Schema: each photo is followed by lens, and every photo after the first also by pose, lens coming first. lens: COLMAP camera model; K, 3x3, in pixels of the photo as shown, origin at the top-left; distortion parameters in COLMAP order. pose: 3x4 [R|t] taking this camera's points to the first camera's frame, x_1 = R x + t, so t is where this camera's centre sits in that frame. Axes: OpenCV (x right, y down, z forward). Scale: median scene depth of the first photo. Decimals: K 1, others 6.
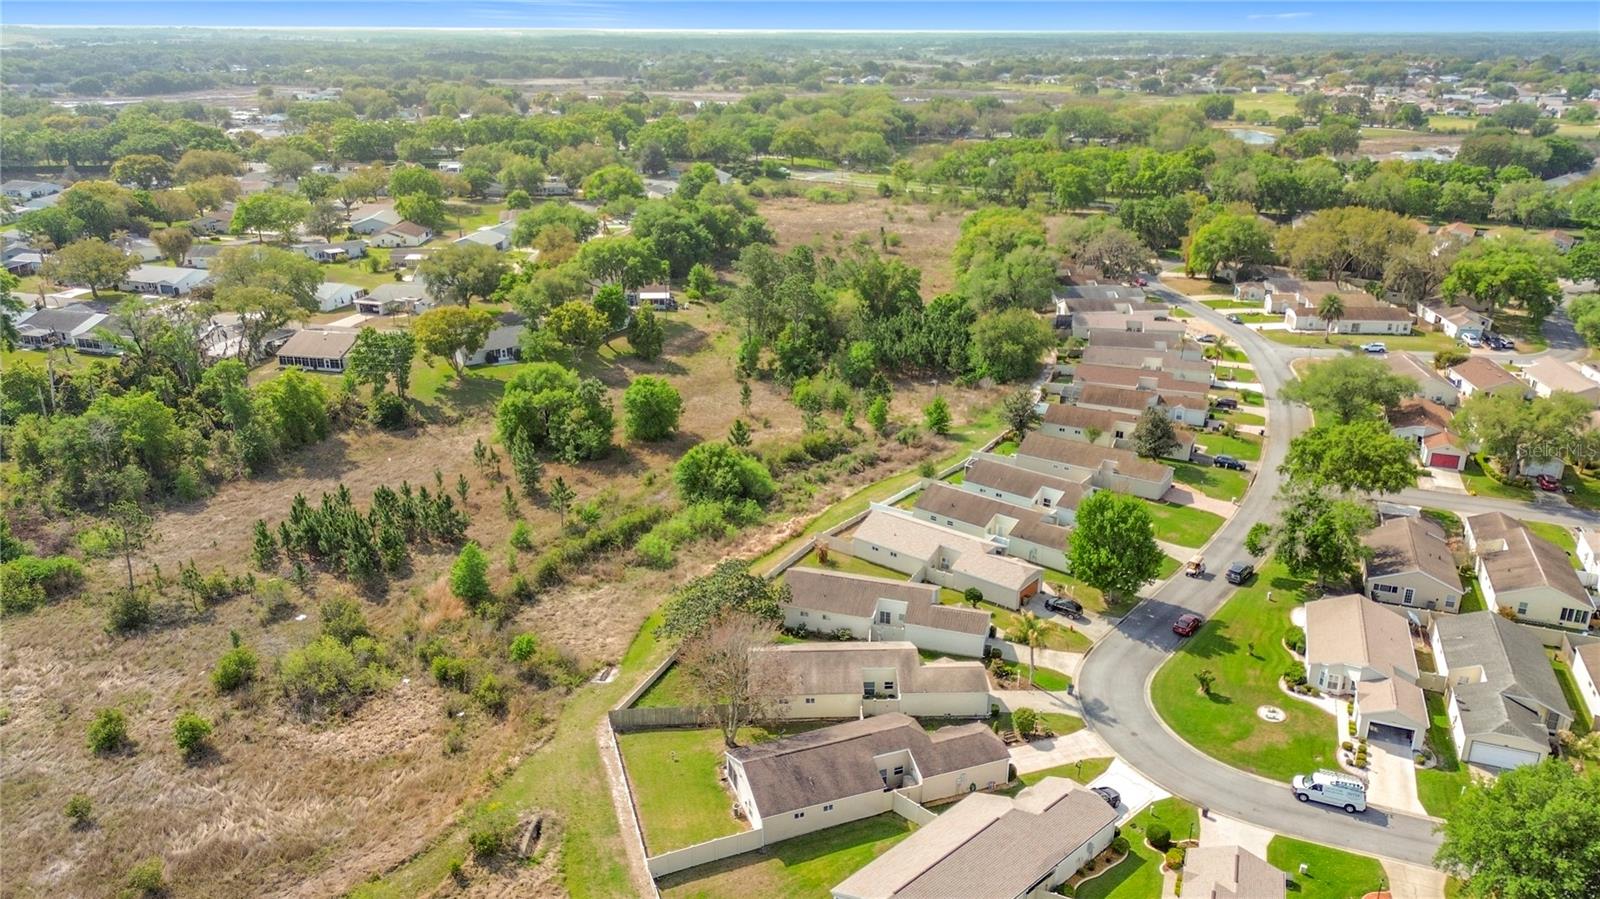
lens RADIAL K [[1184.8, 0, 800.0], [0, 1184.8, 449.5], [0, 0, 1]] dist [0.085850, -0.083596]
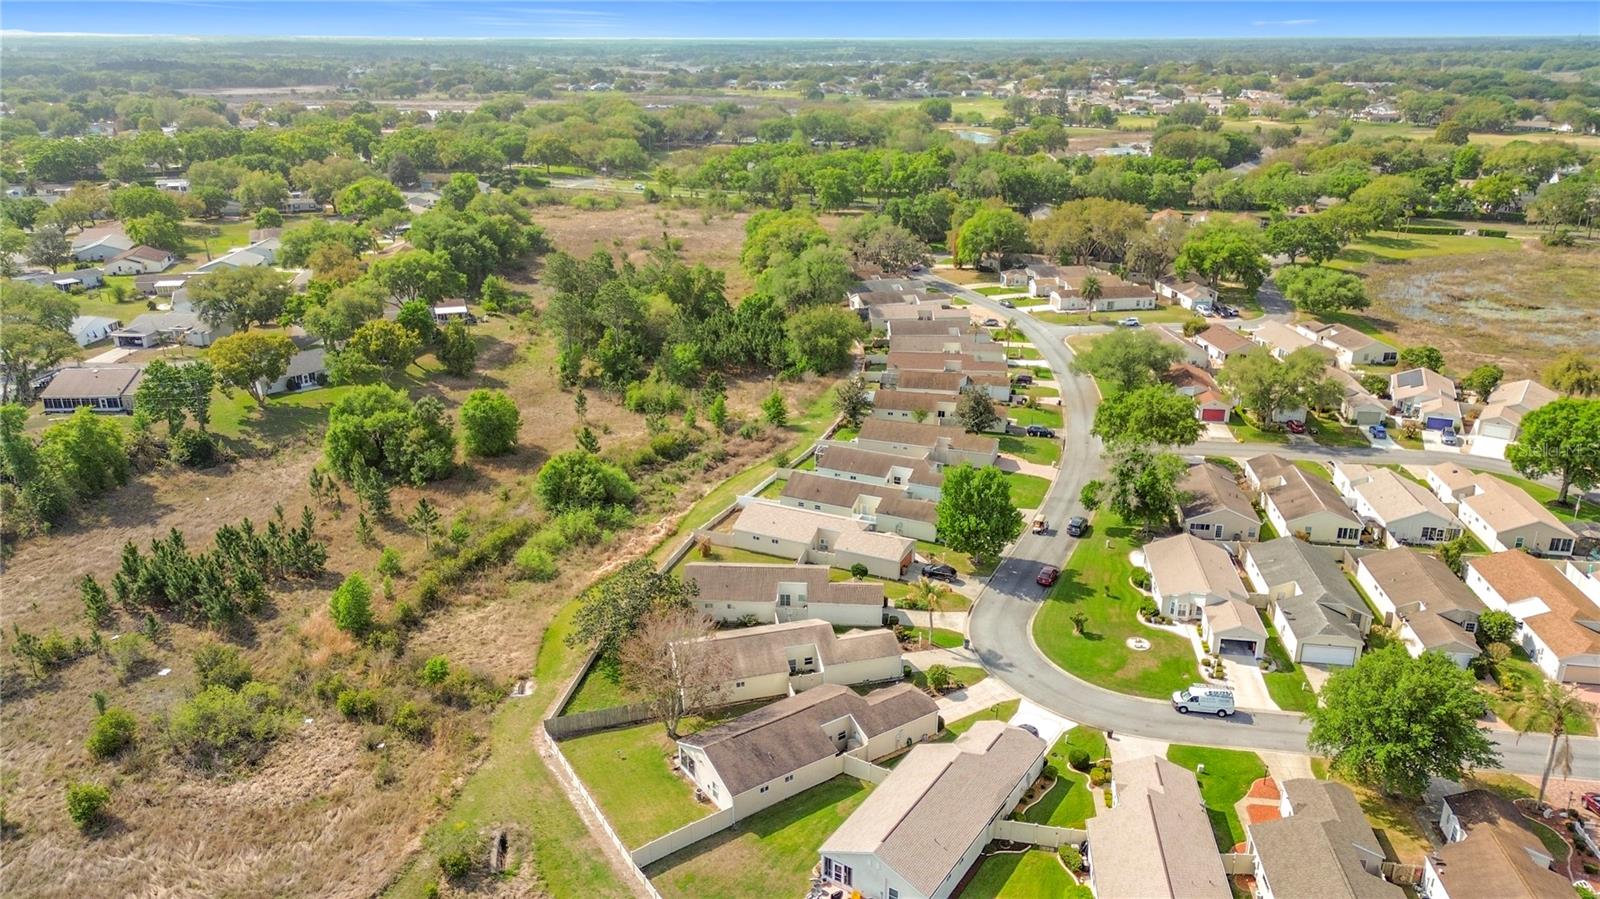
lens RADIAL K [[1184.8, 0, 800.0], [0, 1184.8, 449.5], [0, 0, 1]] dist [0.085850, -0.083596]
pose [[0.970505, -0.082224, 0.226626, -0.108030], [0.083235, 0.996517, 0.005110, 0.003481], [-0.226257, 0.013904, 0.973968, -0.019678]]
